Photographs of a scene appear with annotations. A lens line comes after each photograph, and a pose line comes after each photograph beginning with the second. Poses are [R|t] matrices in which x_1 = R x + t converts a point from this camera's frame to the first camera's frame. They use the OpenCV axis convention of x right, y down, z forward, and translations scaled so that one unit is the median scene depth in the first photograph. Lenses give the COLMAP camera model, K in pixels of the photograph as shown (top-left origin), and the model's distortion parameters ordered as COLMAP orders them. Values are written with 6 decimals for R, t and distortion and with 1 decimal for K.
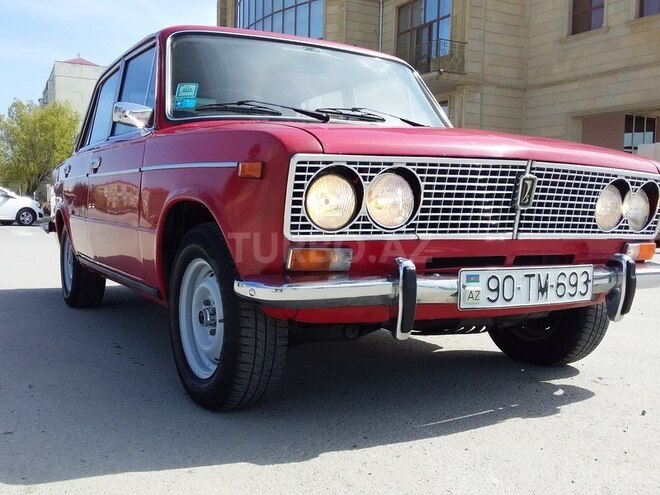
lens RADIAL K [[726.7, 0, 272.3], [0, 726.7, 248.1], [0, 0, 1]] dist [0.076012, -0.021810]
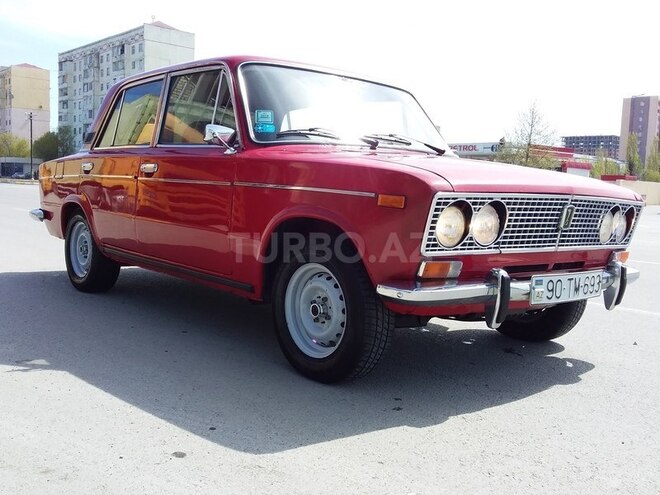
lens RADIAL K [[726.7, 0, 272.3], [0, 726.7, 248.1], [0, 0, 1]] dist [0.076012, -0.021810]
pose [[0.980562, 0.006119, 0.196116, -0.471359], [-0.013253, 0.999296, 0.035087, -0.062291], [-0.195764, -0.037004, 0.979953, -0.236553]]
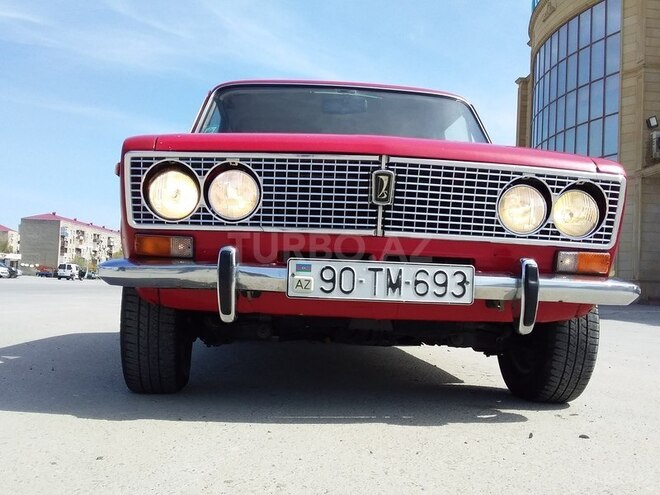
lens RADIAL K [[726.7, 0, 272.3], [0, 726.7, 248.1], [0, 0, 1]] dist [0.076012, -0.021810]
pose [[0.899163, -0.000703, -0.437613, 0.665412], [-0.051272, 0.992942, -0.106943, 0.122412], [0.434600, 0.118597, 0.892781, 0.066101]]
